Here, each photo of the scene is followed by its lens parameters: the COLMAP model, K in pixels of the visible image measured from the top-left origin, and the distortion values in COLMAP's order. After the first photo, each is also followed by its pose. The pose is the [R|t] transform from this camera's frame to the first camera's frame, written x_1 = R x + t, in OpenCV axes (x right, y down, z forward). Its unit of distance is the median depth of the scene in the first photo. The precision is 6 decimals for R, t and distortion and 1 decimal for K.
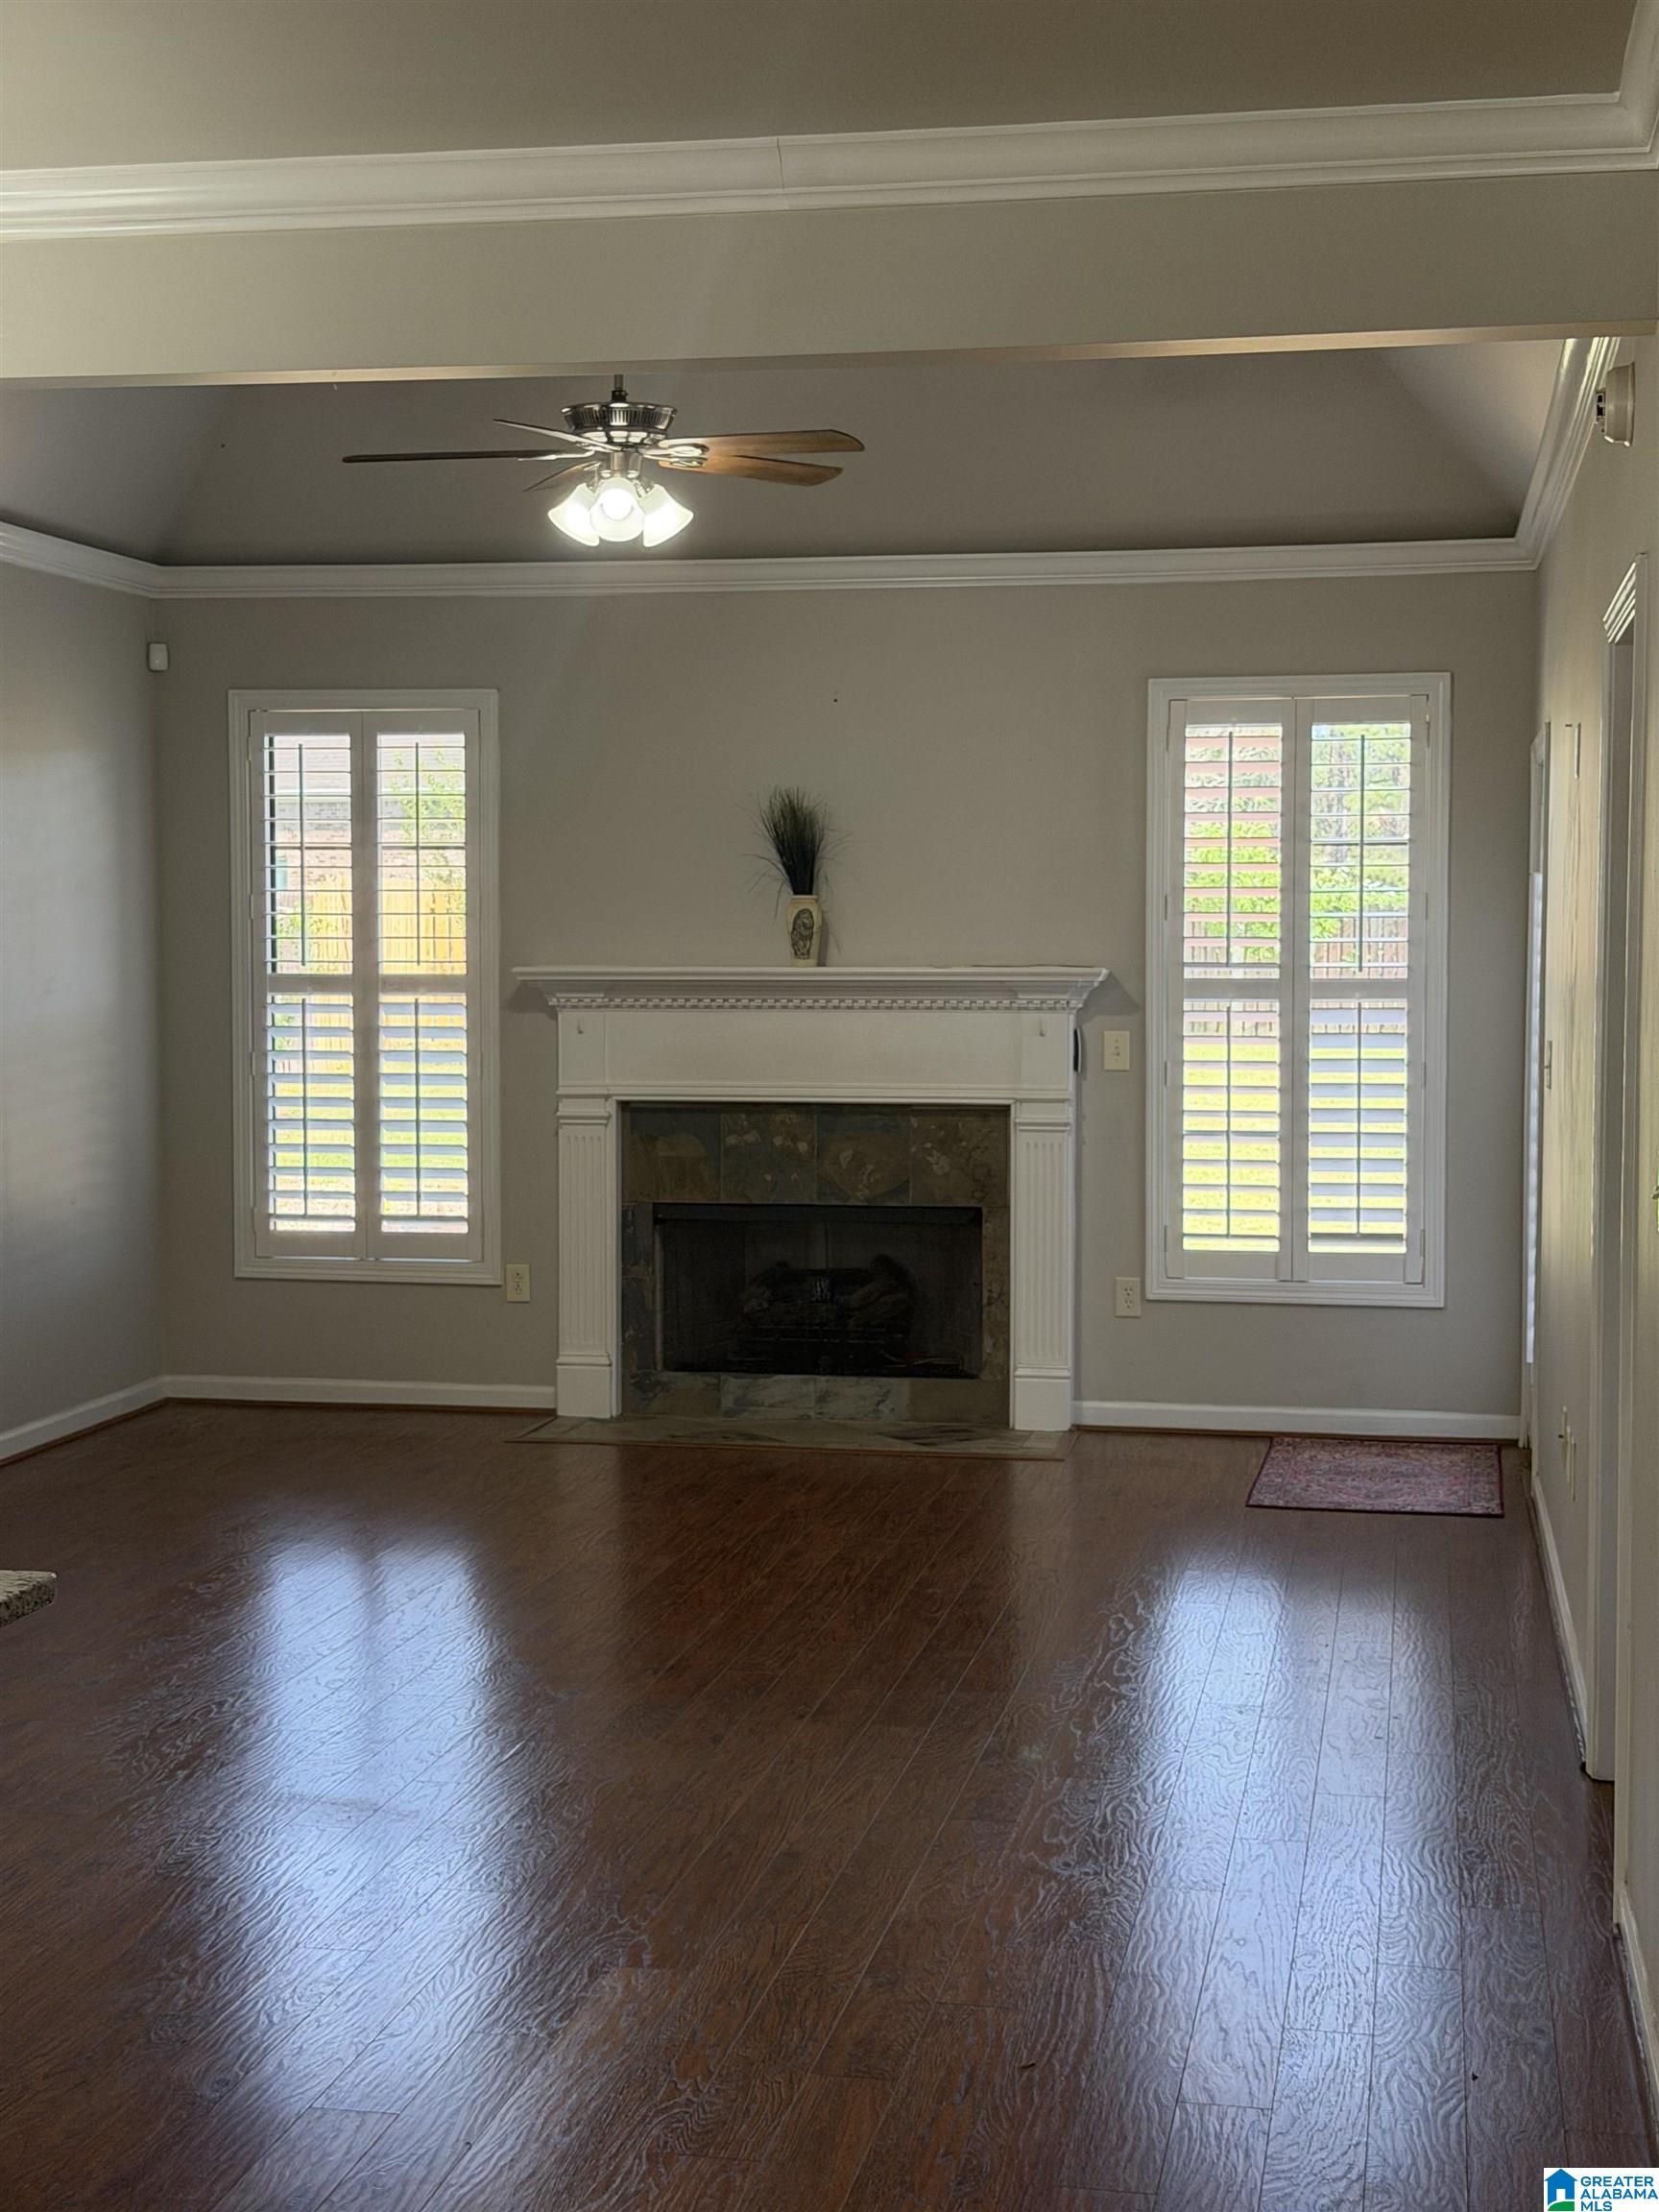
lens RADIAL K [[3099.4, 0, 834.0], [0, 3099.4, 1110.1], [0, 0, 1]] dist [0.157566, 0.000000]
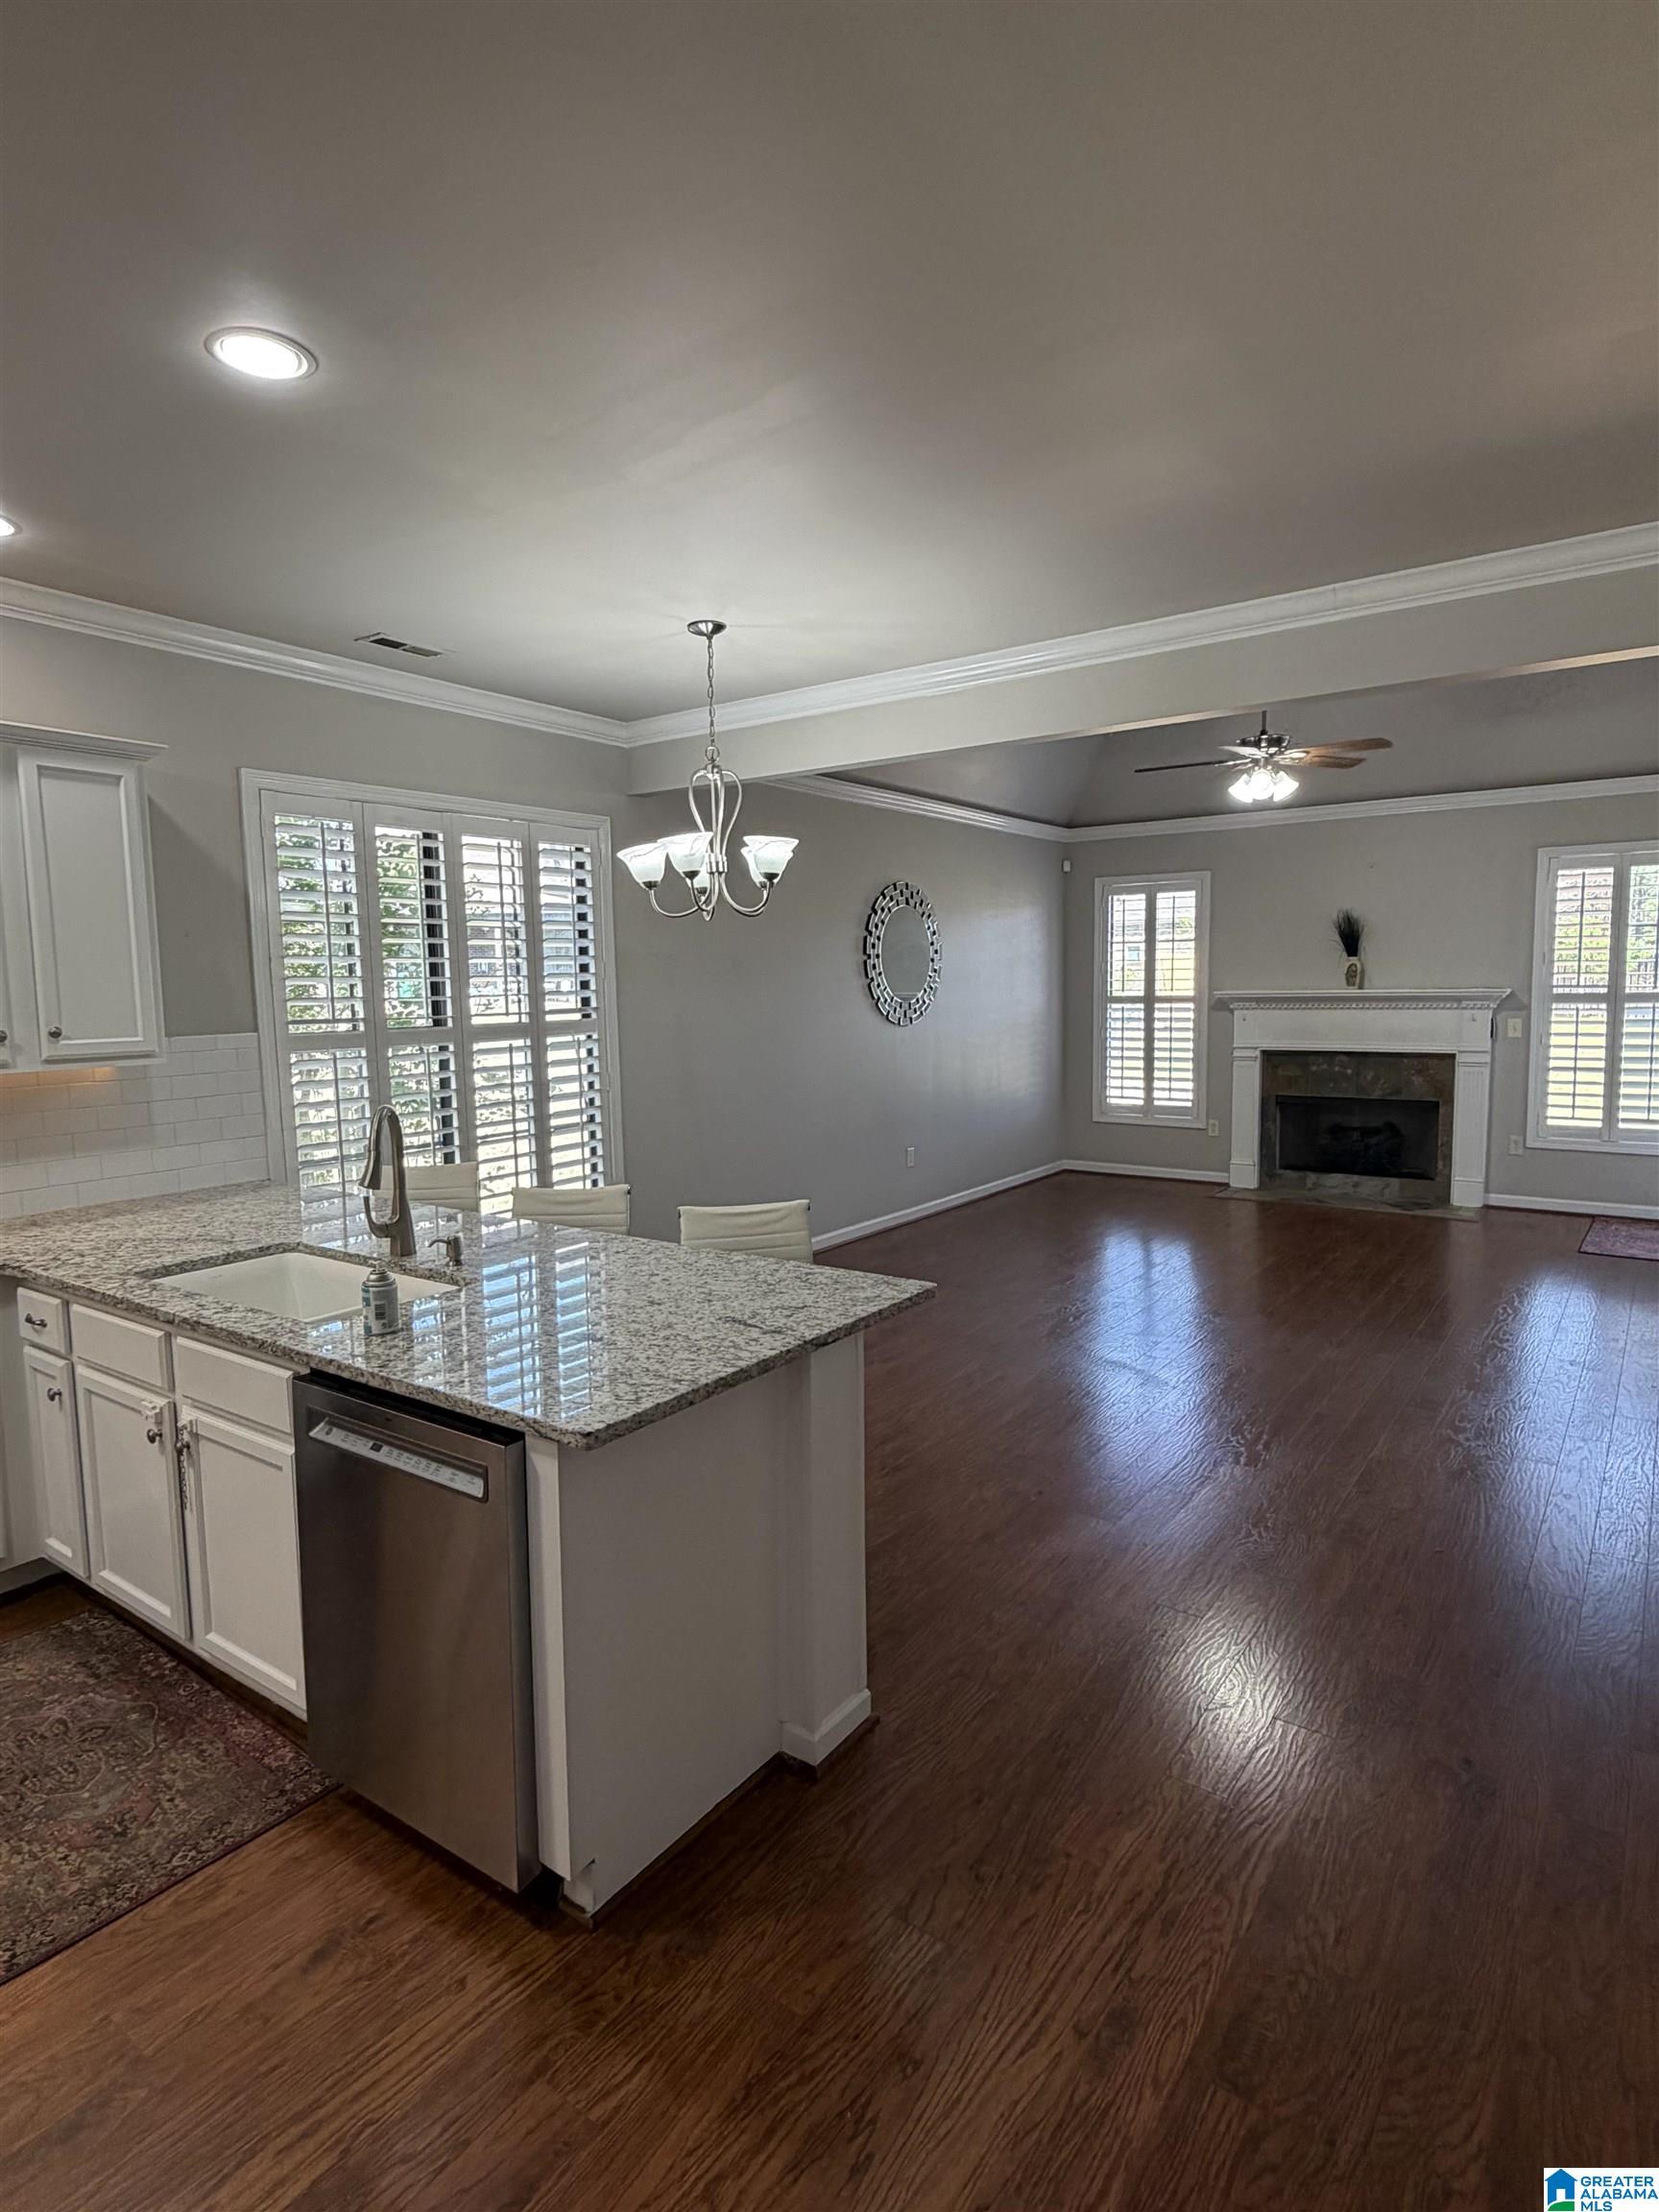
lens RADIAL K [[1203.0, 0, 822.2], [0, 1203.0, 1104.5], [0, 0, 1]] dist [0.002406, 0.000821]
pose [[0.908692, 0.027425, -0.416565, 0.006942], [-0.007208, 0.998722, 0.050029, -0.005145], [0.417405, -0.042458, 0.907728, 0.067298]]
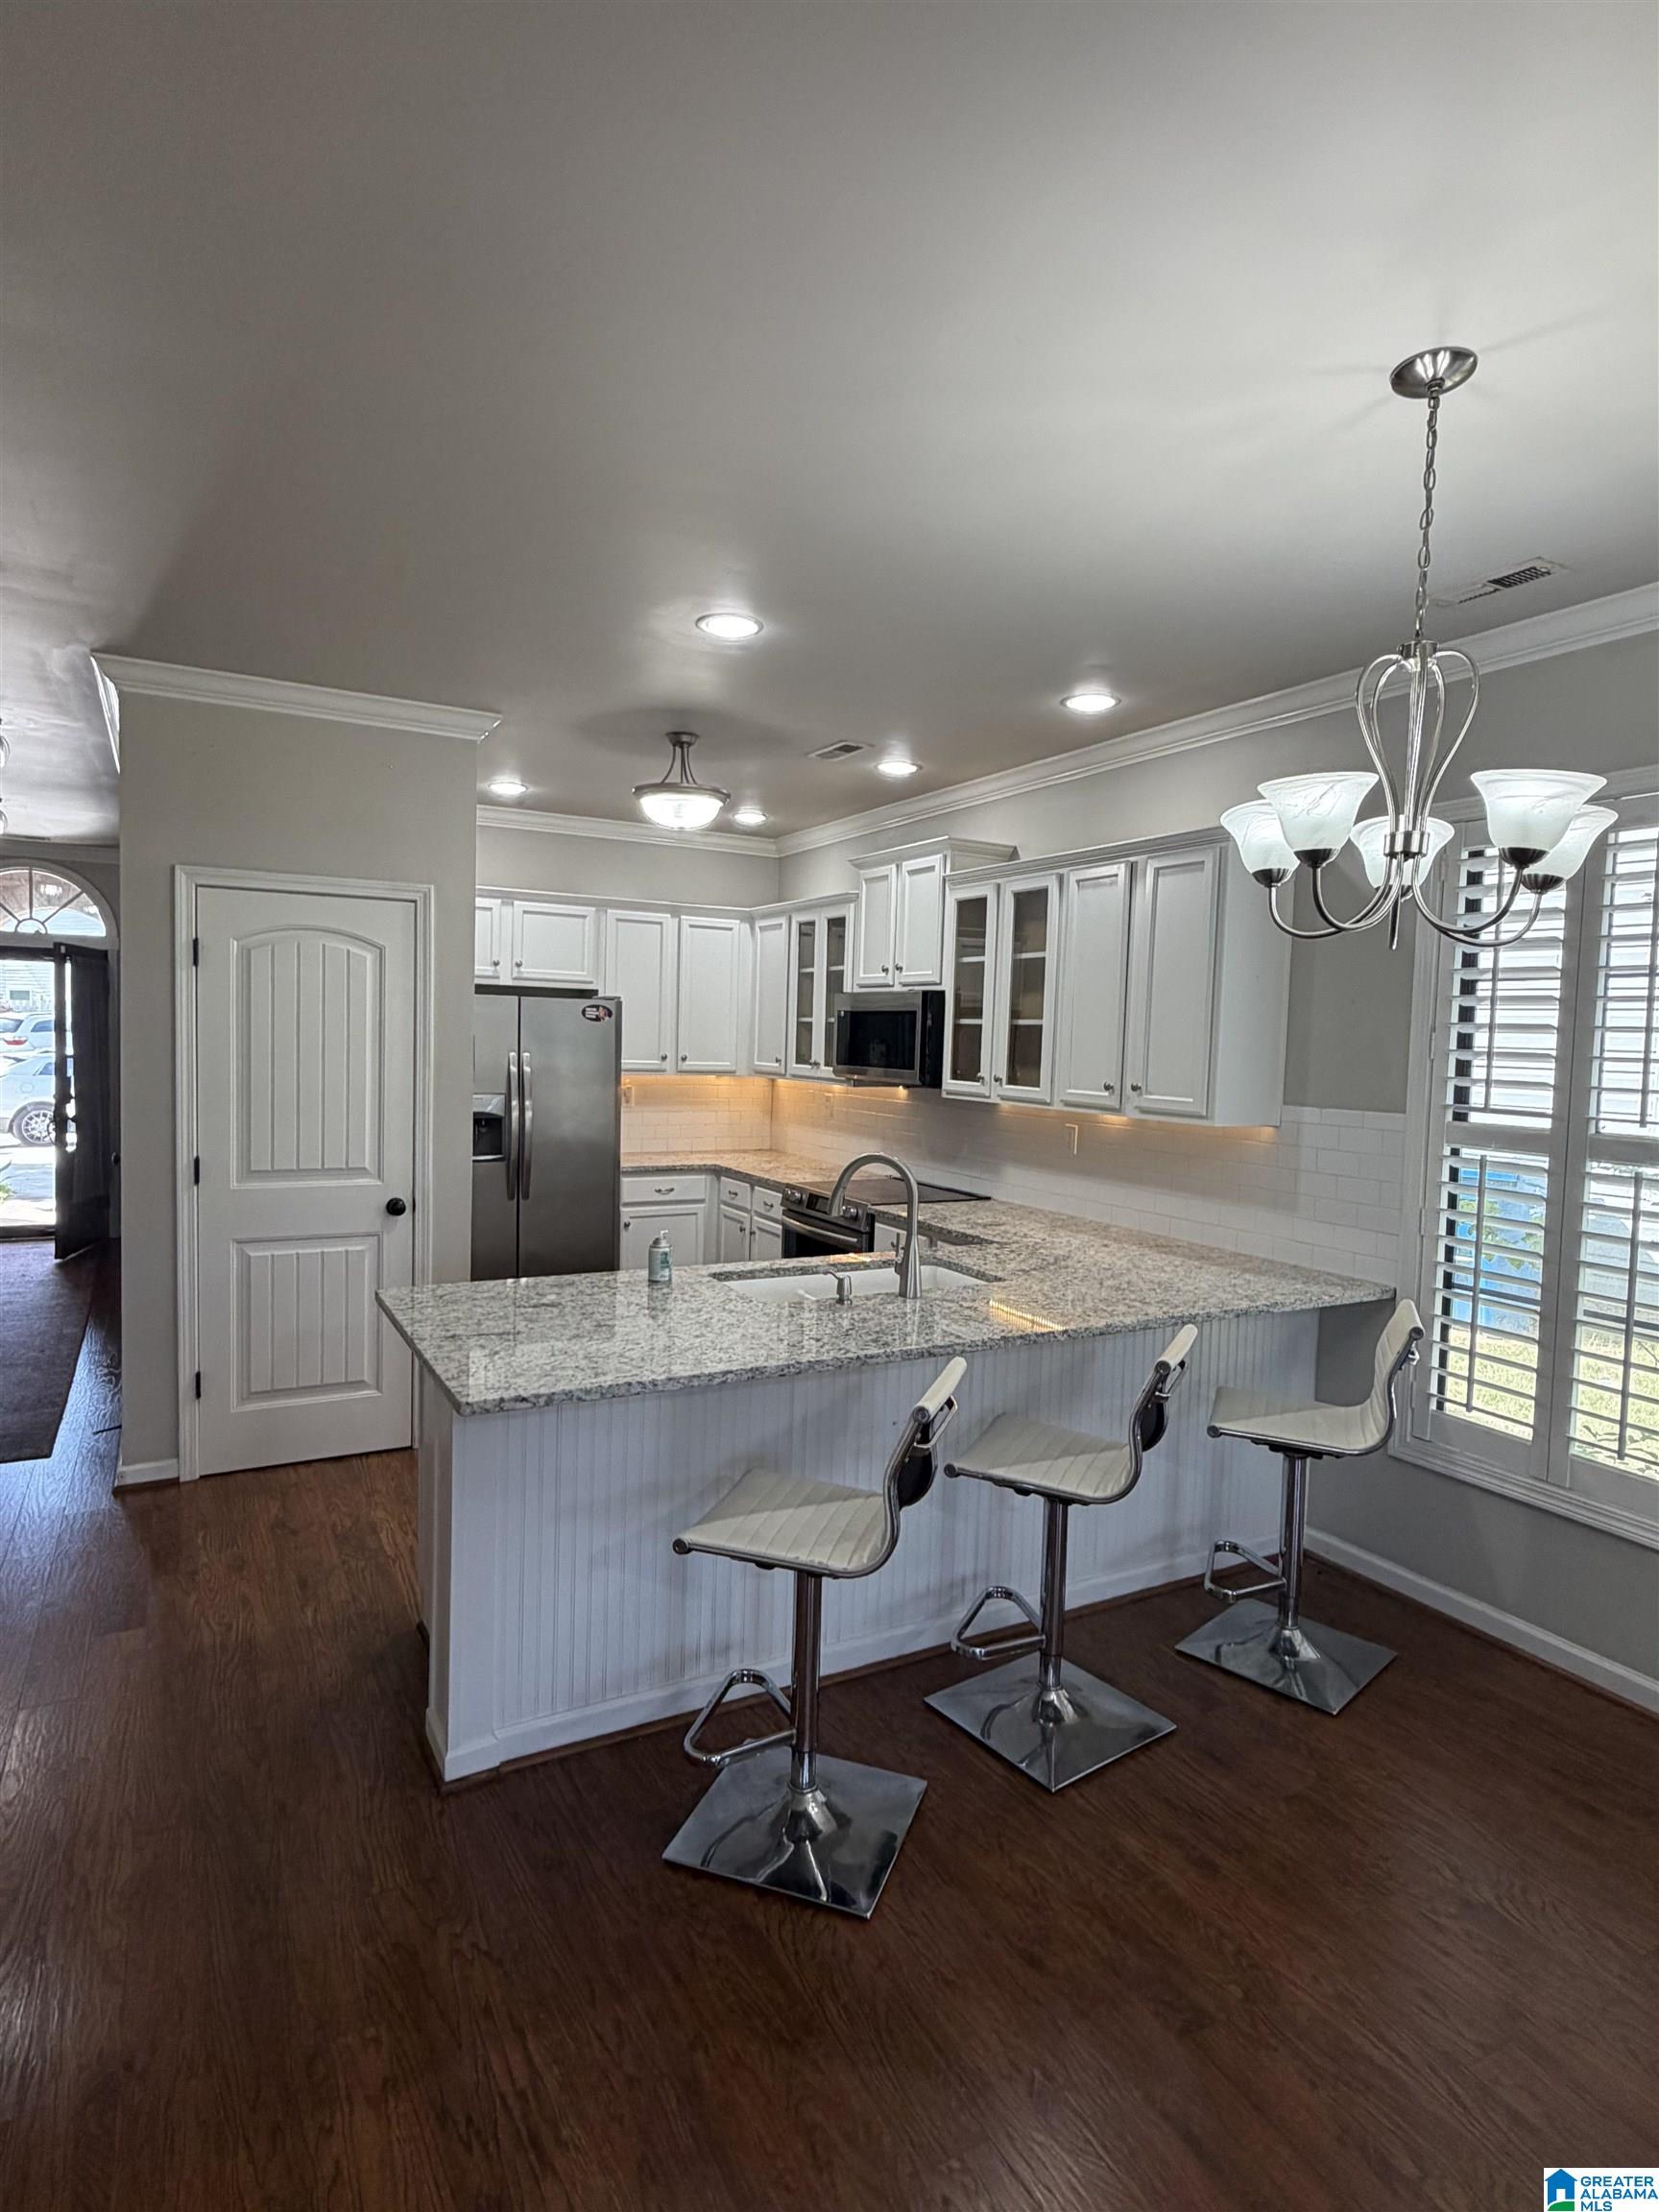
lens RADIAL K [[1203.0, 0, 828.7], [0, 1203.0, 1107.7], [0, 0, 1]] dist [0.002406, 0.000821]
pose [[-0.766460, 0.018247, -0.642033, 0.012616], [-0.069326, 0.991406, 0.110938, -0.062824], [0.638540, 0.129539, -0.758608, 0.925615]]
